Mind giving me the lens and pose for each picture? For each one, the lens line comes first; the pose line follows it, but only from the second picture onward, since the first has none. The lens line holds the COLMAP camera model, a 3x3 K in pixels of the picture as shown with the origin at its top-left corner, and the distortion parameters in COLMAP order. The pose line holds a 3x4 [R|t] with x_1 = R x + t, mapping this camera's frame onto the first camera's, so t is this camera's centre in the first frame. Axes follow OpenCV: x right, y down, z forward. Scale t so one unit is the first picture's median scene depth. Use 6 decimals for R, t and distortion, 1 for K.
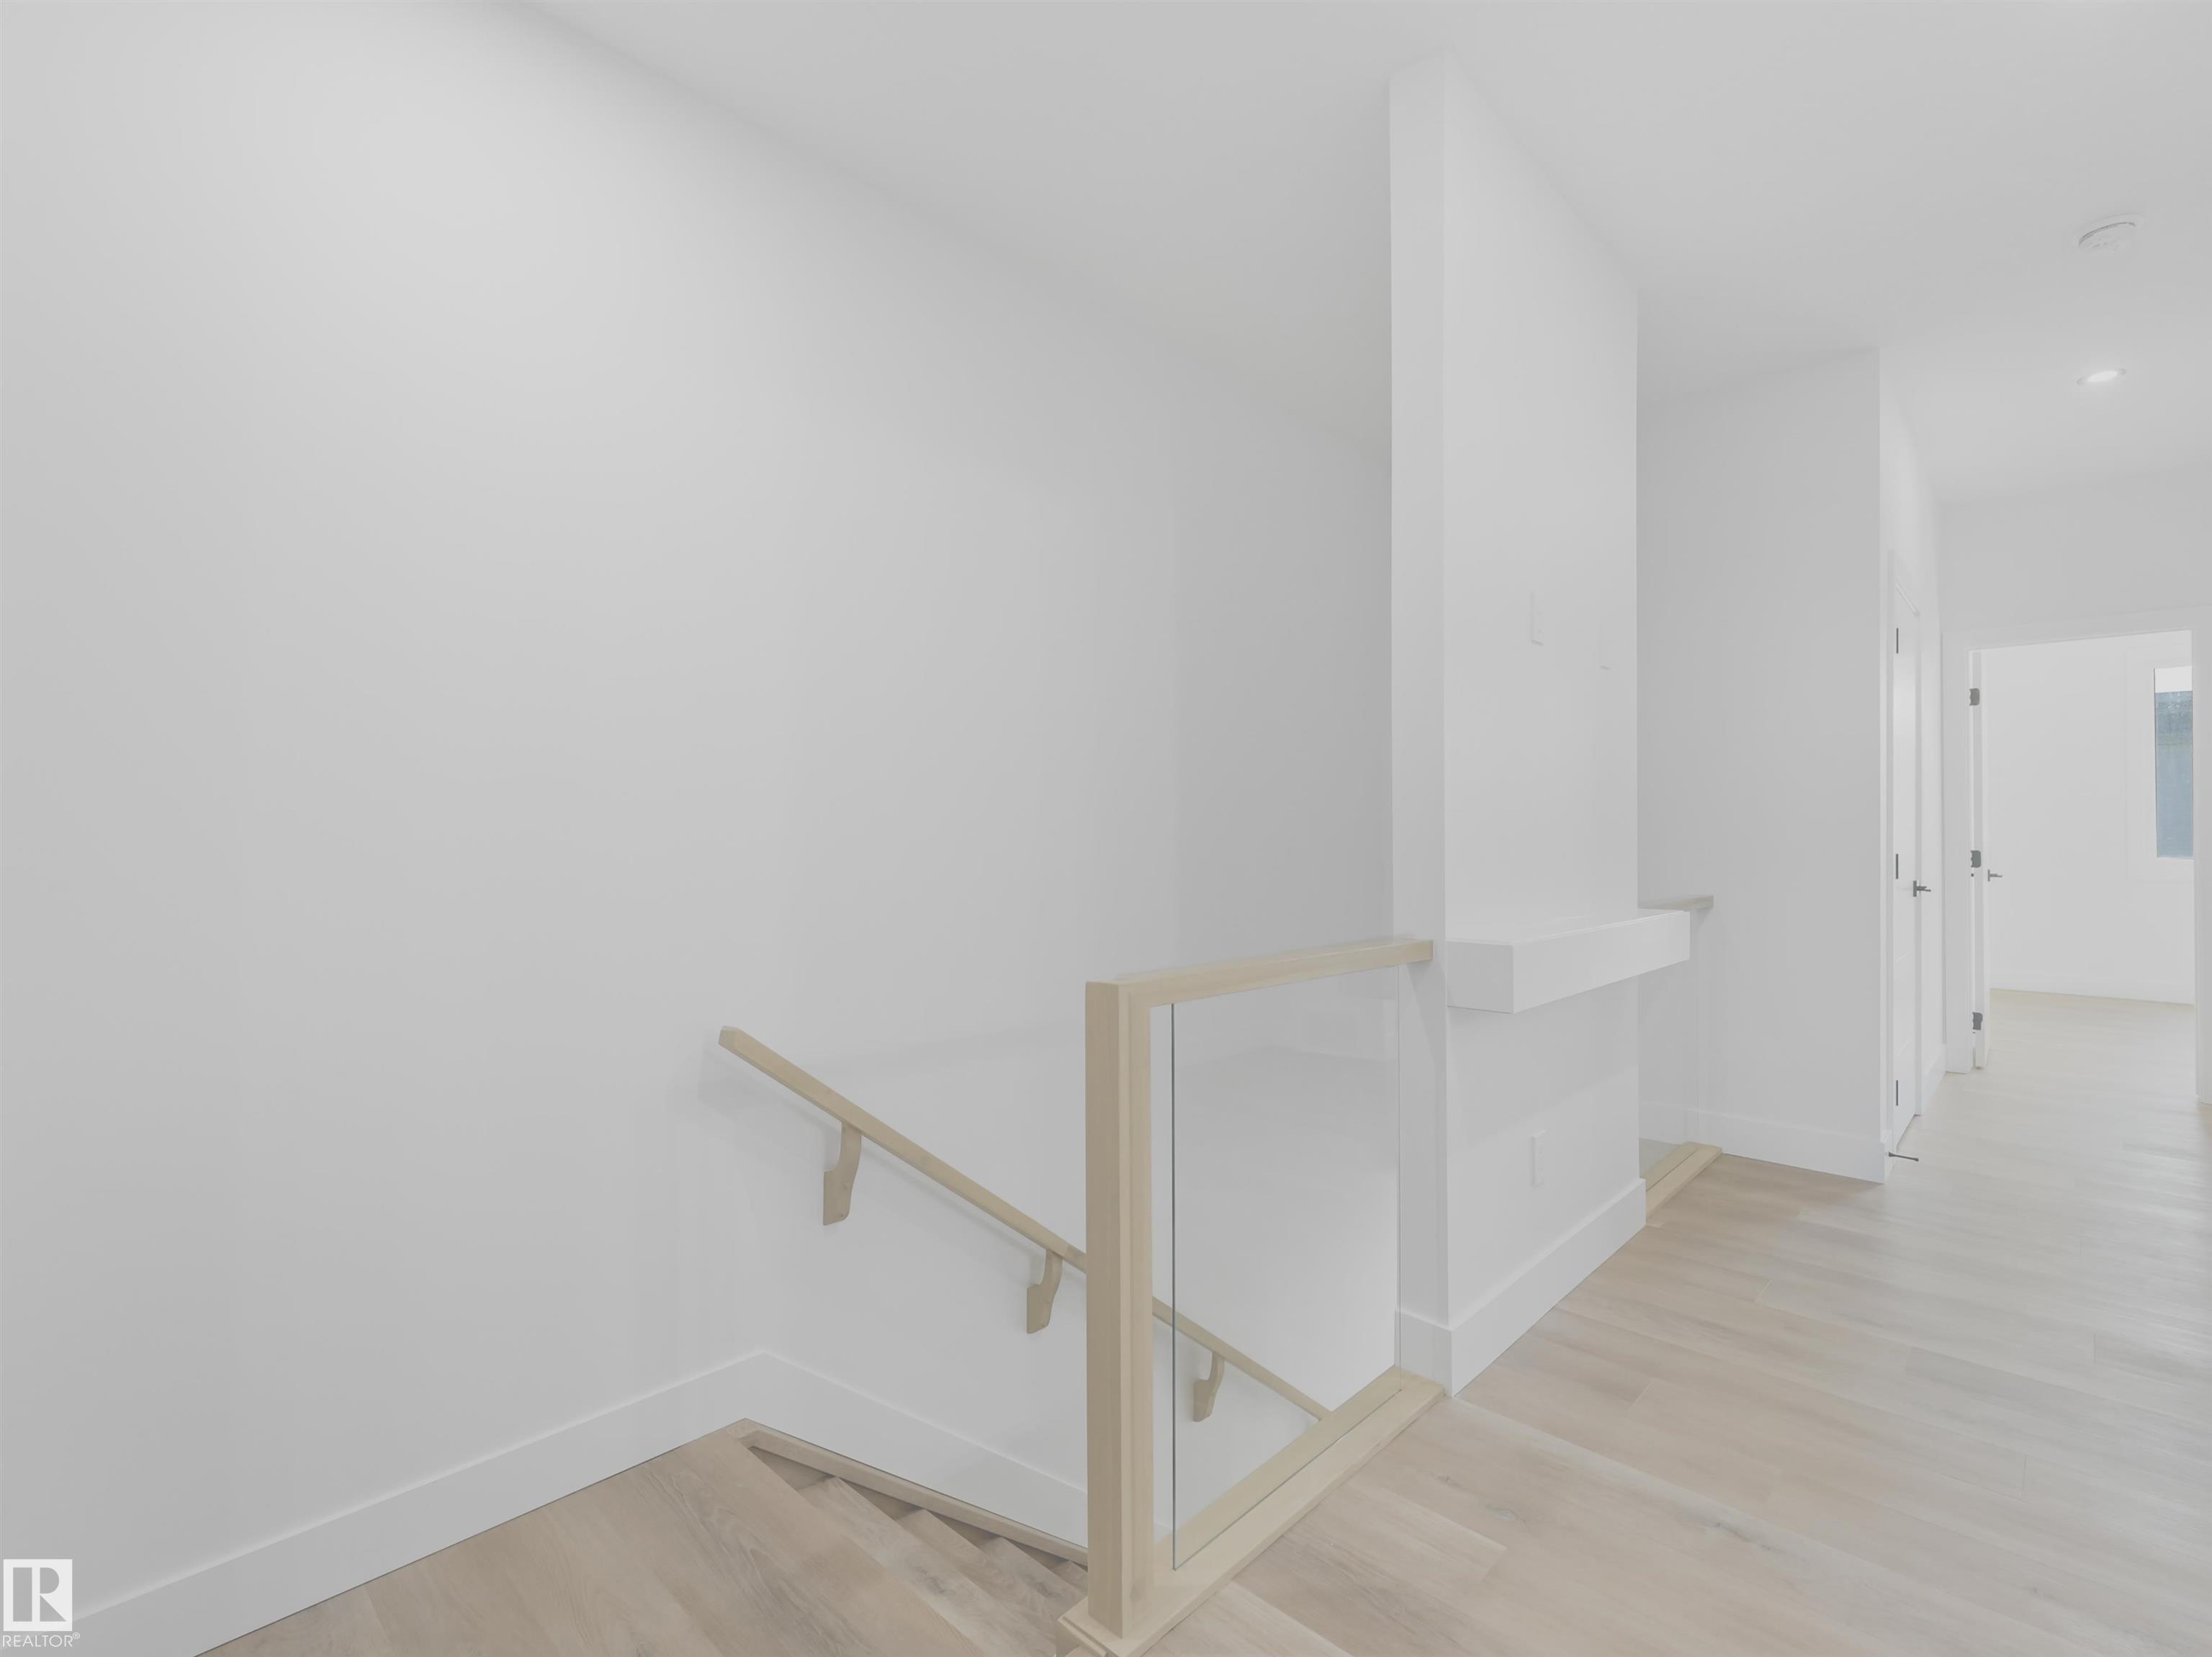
lens RADIAL K [[1022.0, 0, 1094.3], [0, 1022.0, 829.5], [0, 0, 1]] dist [0.003087, 0.000270]
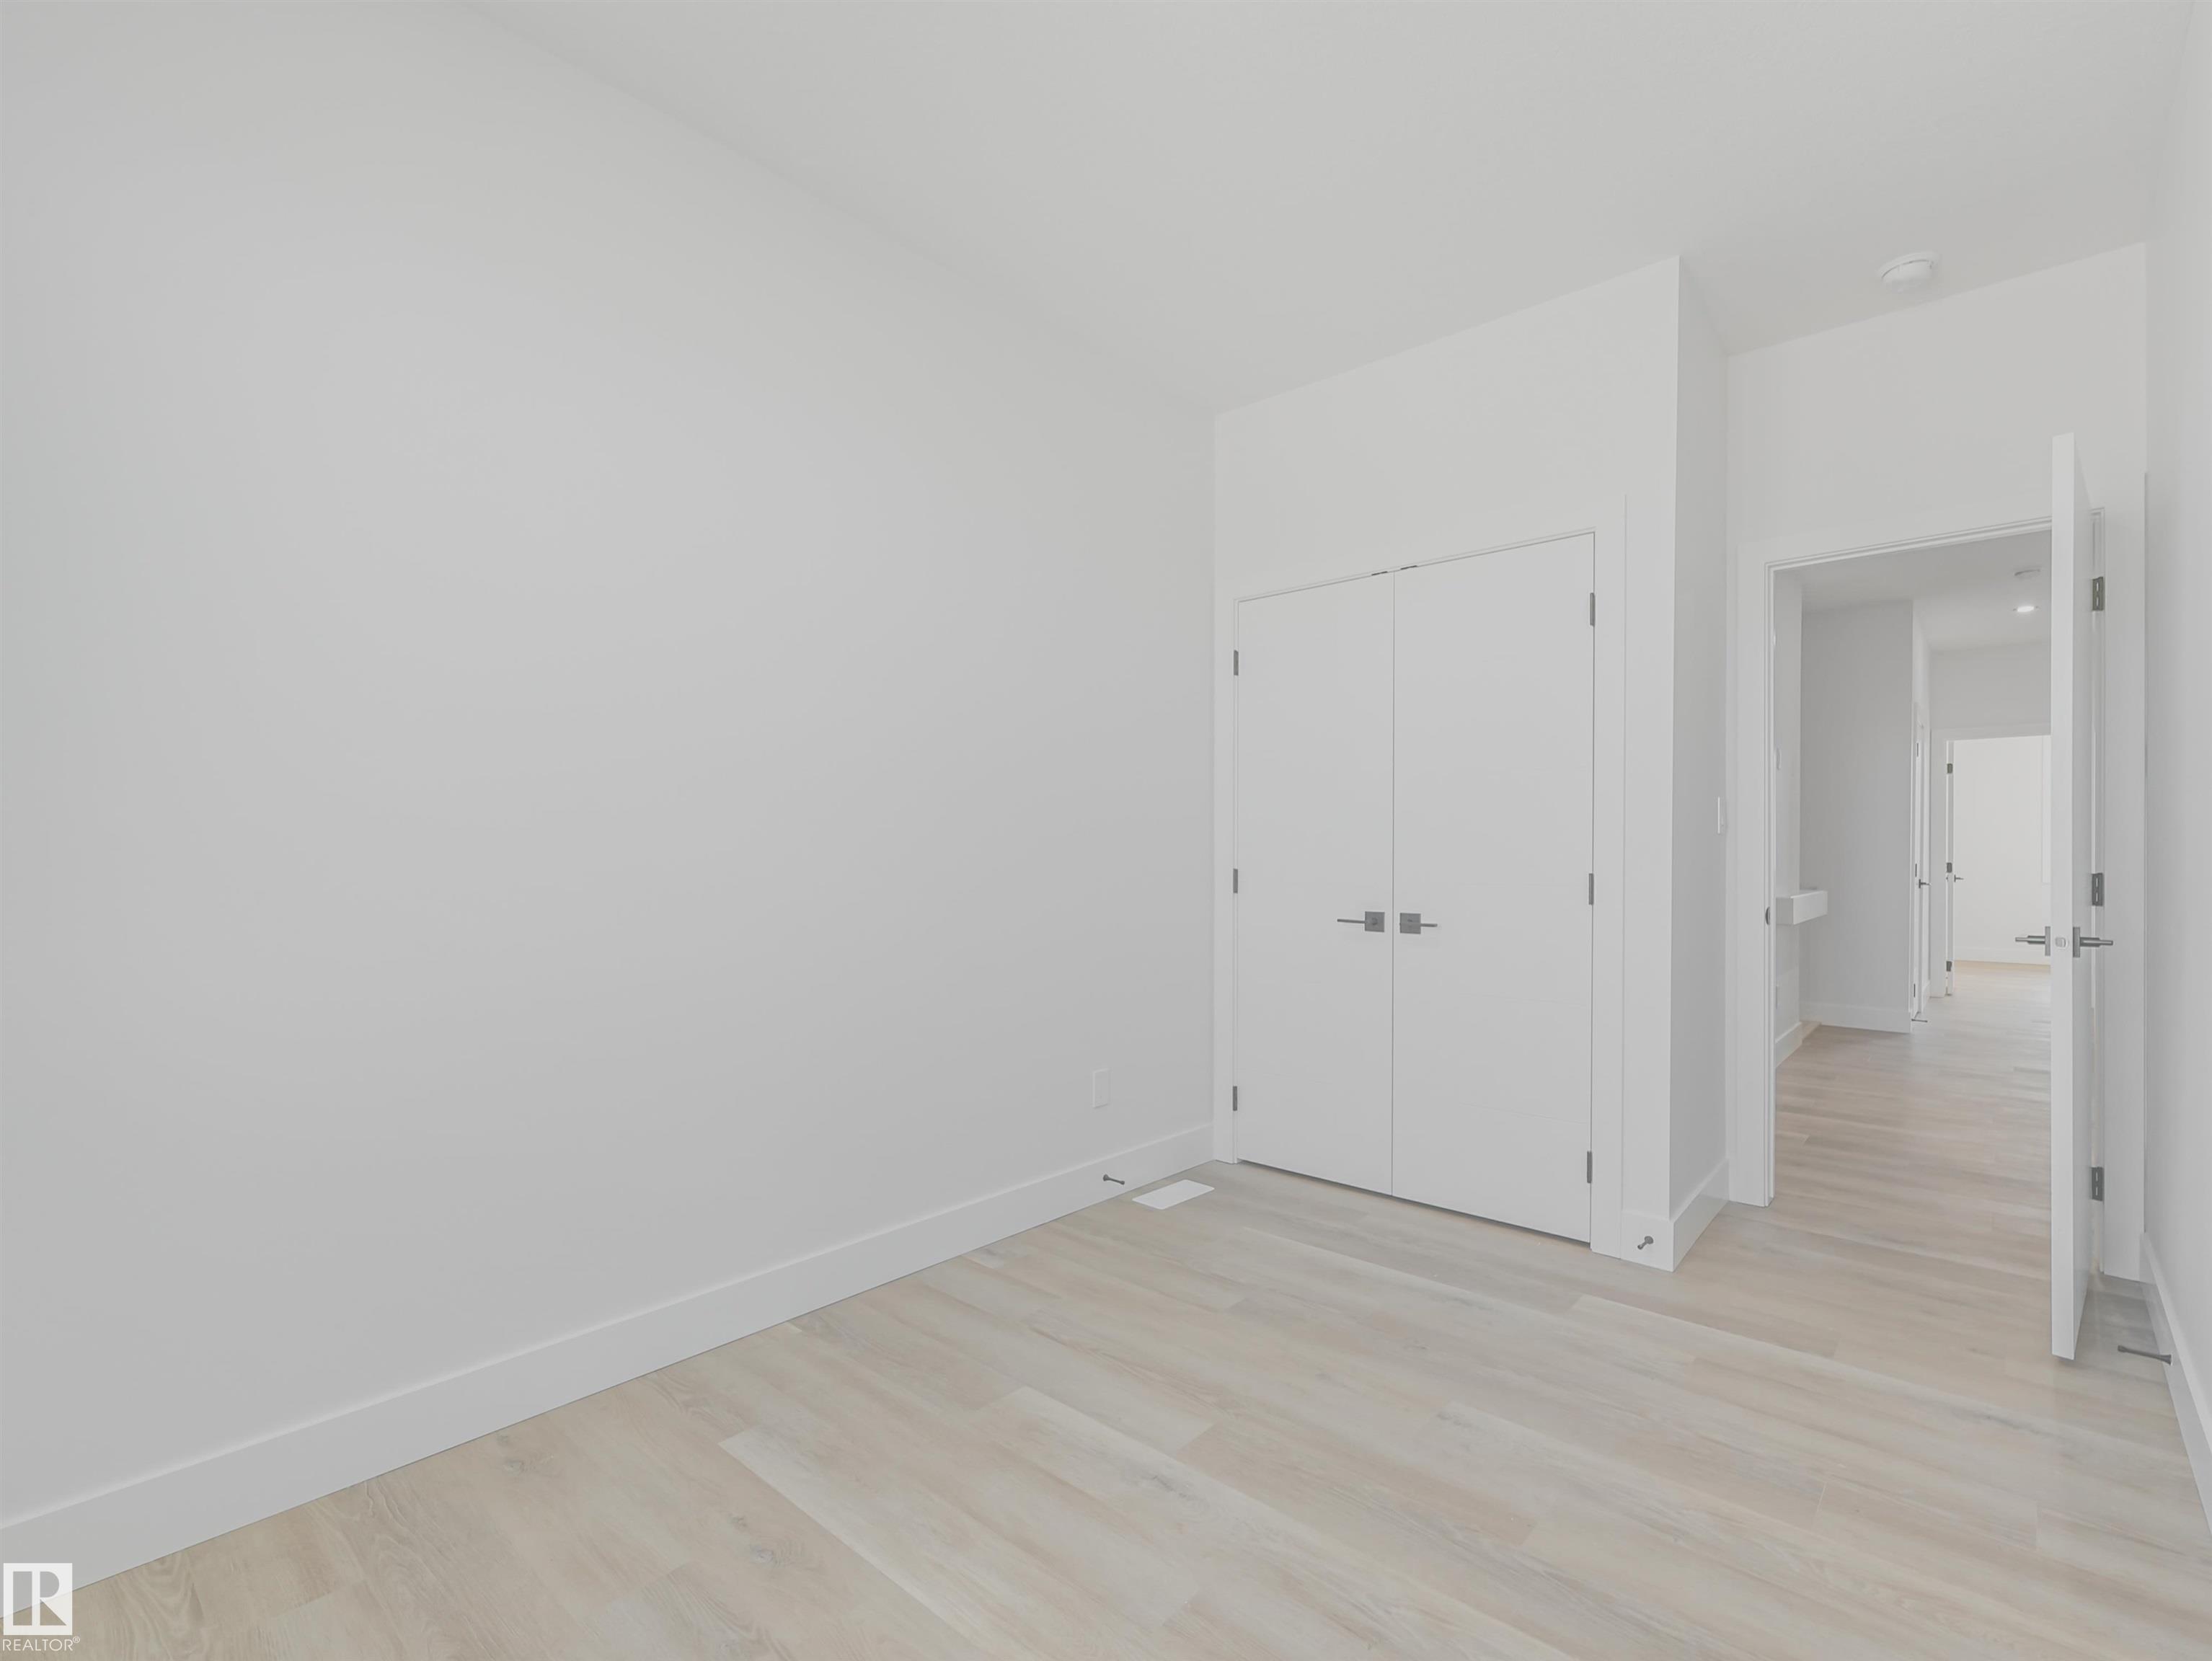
lens RADIAL K [[1021.9, 0, 1094.3], [0, 1021.9, 831.5], [0, 0, 1]] dist [0.003087, 0.000270]
pose [[0.999233, 0.013312, 0.036814, -0.602446], [-0.013373, 0.999910, 0.001397, -0.013747], [-0.036792, -0.001889, 0.999321, -0.623734]]
